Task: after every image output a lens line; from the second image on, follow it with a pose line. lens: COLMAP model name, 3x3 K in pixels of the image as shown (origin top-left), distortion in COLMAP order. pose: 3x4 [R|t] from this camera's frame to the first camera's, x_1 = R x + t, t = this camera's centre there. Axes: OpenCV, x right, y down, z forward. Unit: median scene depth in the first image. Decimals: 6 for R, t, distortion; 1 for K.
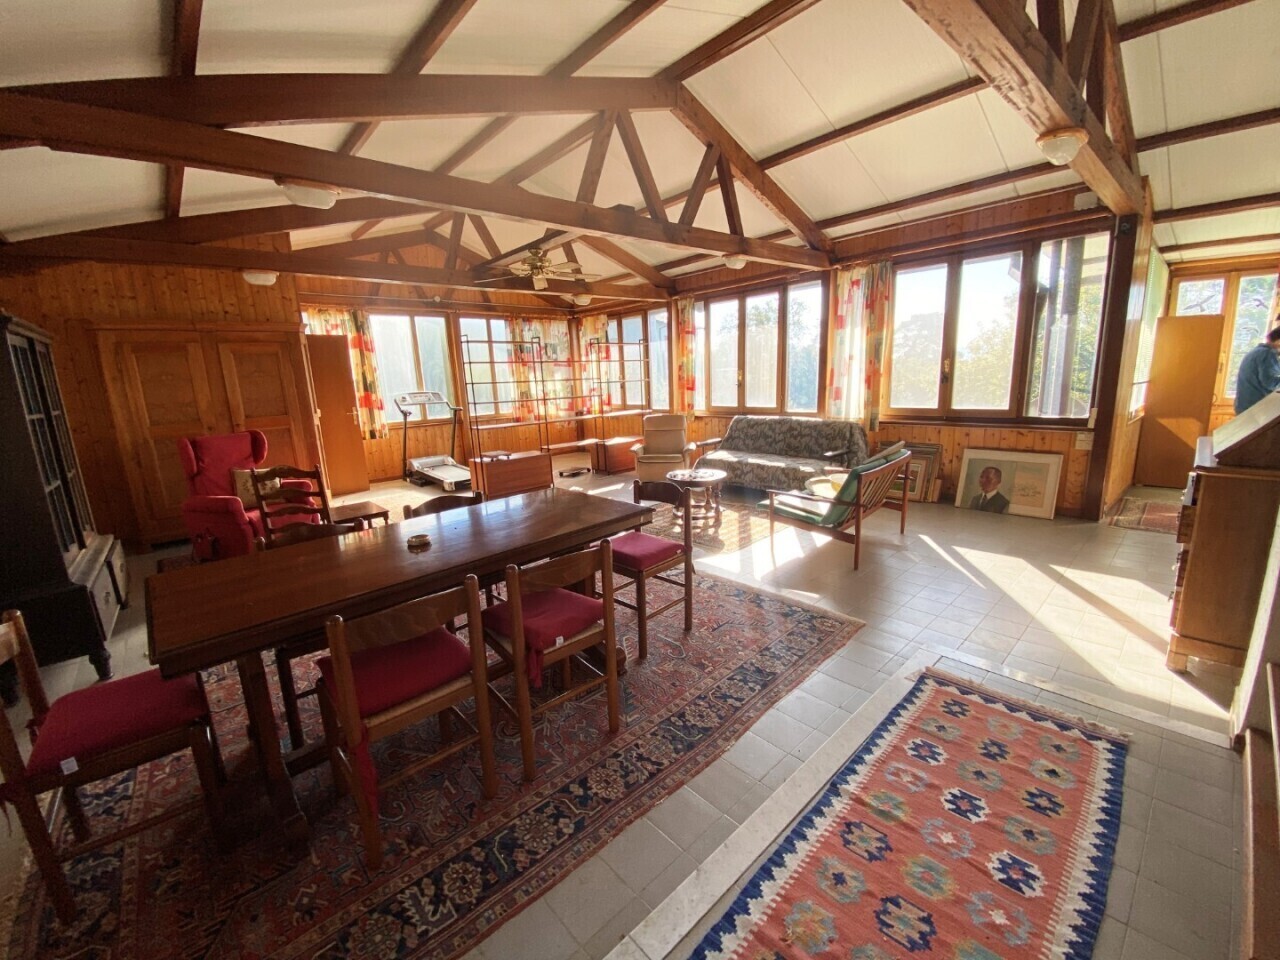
lens RADIAL K [[522.3, 0, 640.0], [0, 522.3, 480.0], [0, 0, 1]] dist [0.023968, -0.022193]
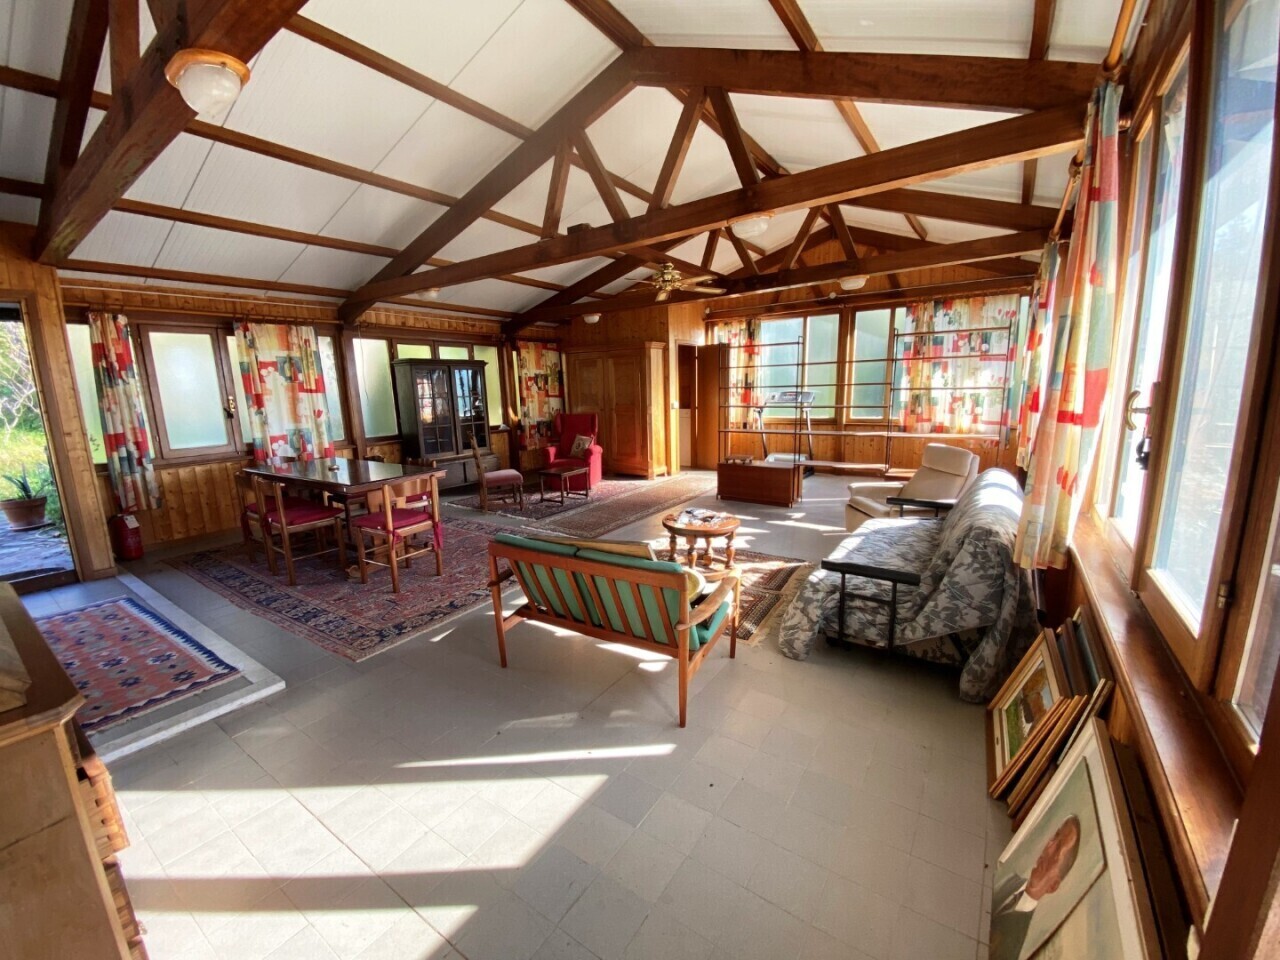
lens RADIAL K [[522.3, 0, 640.0], [0, 522.3, 480.0], [0, 0, 1]] dist [0.023968, -0.022193]
pose [[0.213411, 0.211431, -0.953809, 0.890829], [-0.176905, 0.968525, 0.175111, -0.202286], [0.960812, 0.131363, 0.244098, 0.774048]]
